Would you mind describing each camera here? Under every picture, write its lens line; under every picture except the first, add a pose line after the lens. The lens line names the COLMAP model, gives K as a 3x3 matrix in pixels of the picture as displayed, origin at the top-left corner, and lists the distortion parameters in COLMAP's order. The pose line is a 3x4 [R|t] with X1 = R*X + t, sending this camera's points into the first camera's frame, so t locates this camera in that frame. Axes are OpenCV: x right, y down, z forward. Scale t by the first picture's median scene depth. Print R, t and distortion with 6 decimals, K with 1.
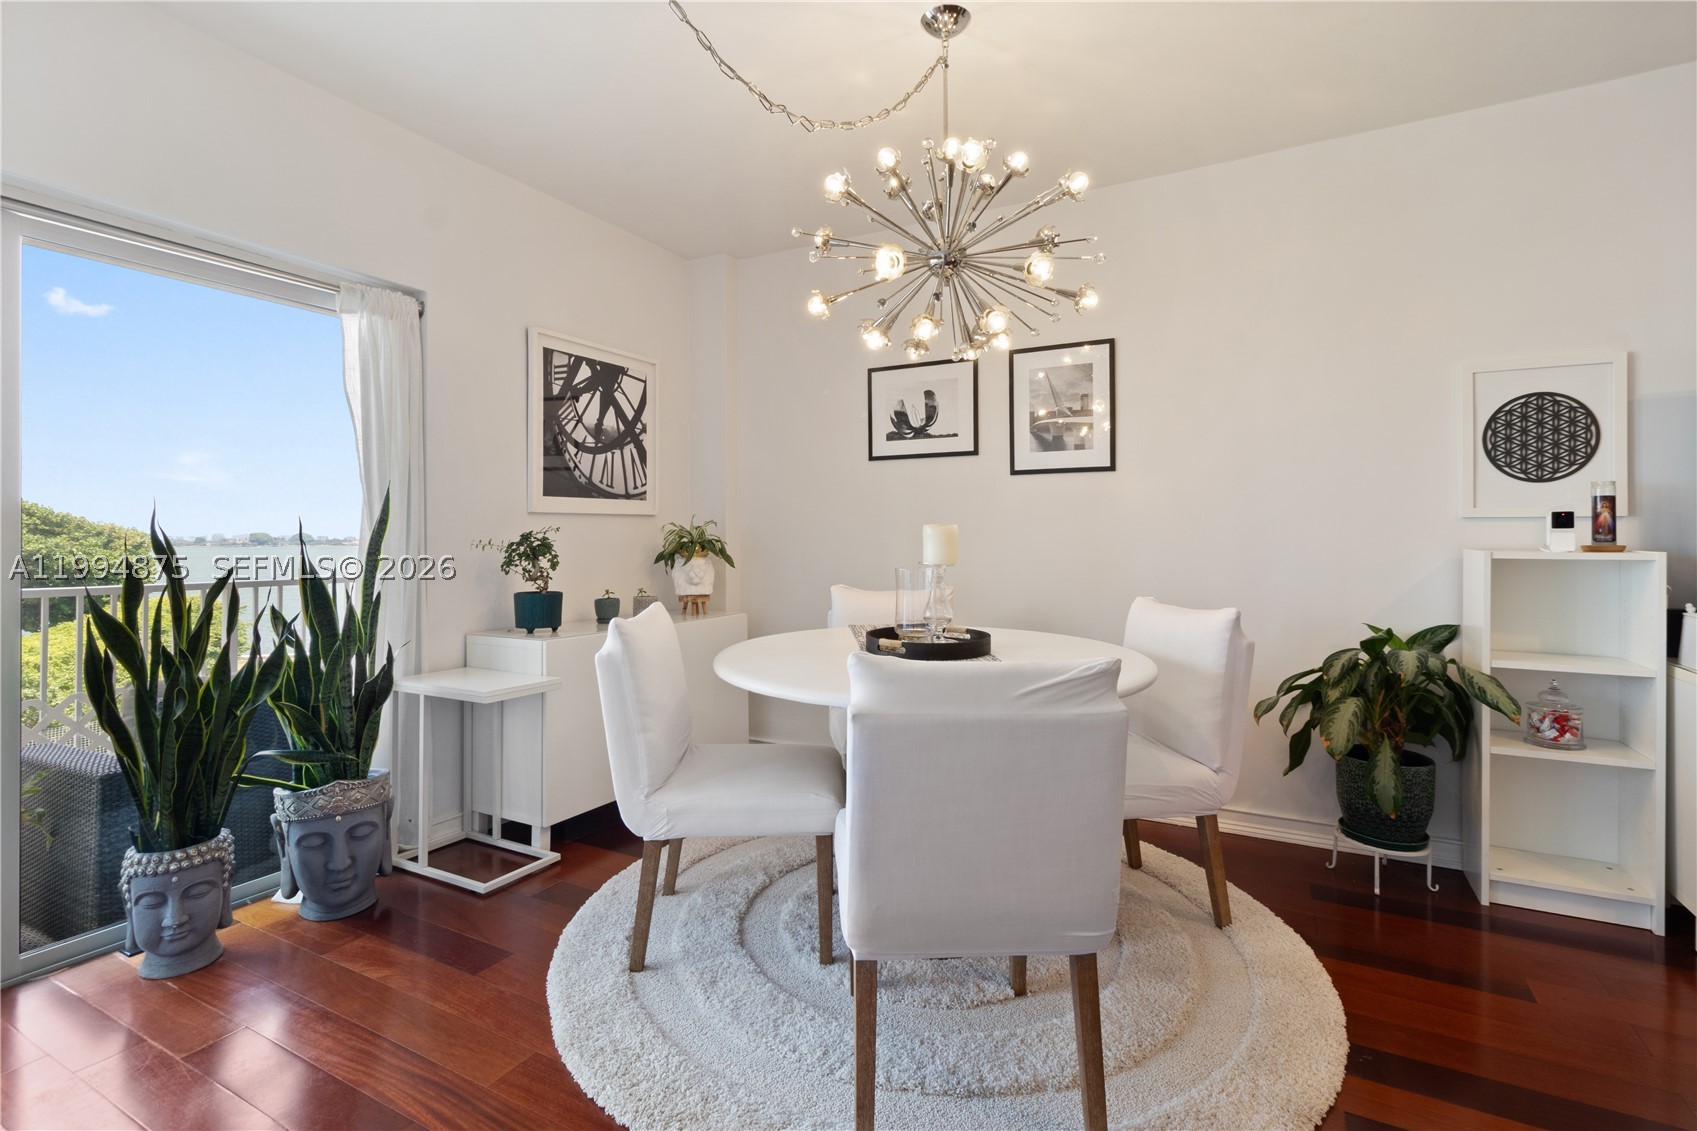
lens RADIAL K [[793.4, 0, 849.4], [0, 793.4, 543.5], [0, 0, 1]] dist [-0.002656, -0.000058]
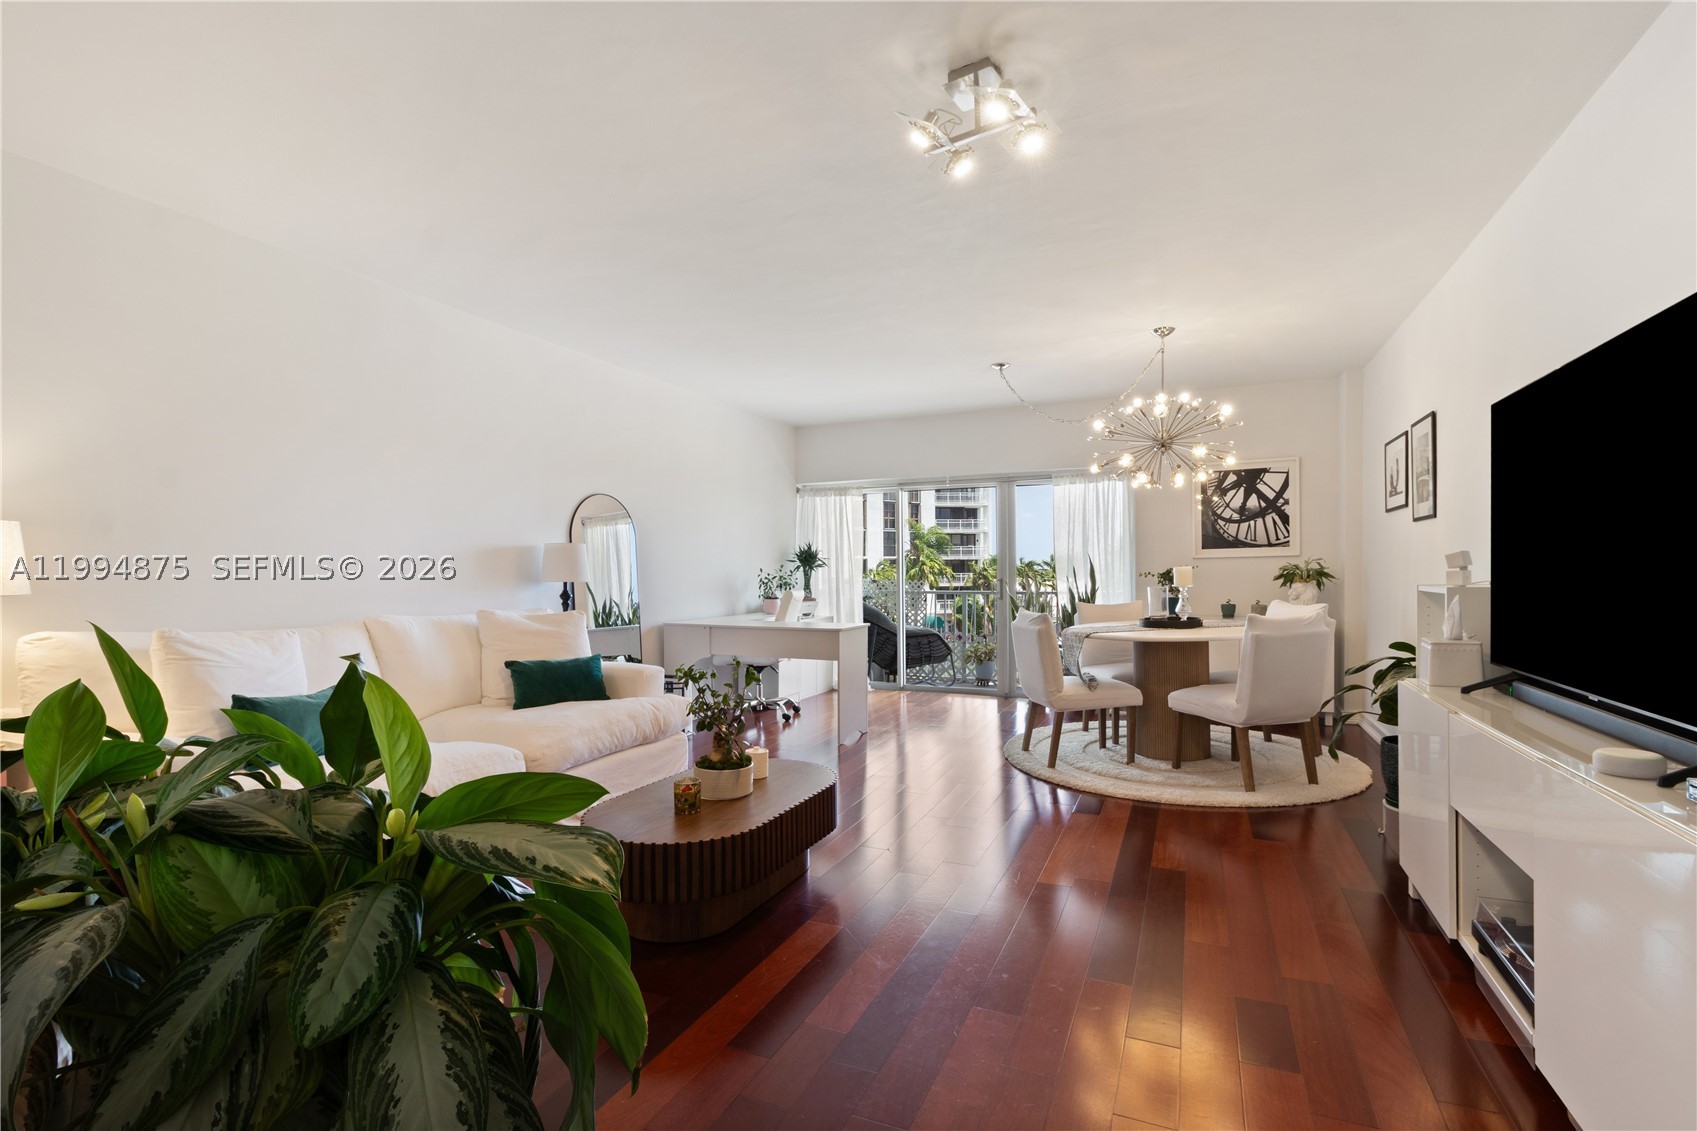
lens RADIAL K [[803.0, 0, 848.5], [0, 803.0, 565.5], [0, 0, 1]] dist [-0.001158, -0.000126]
pose [[0.086044, -0.006251, -0.996272, 1.388721], [0.003753, 0.999975, -0.005950, -0.011315], [0.996284, -0.003227, 0.086066, -0.021734]]
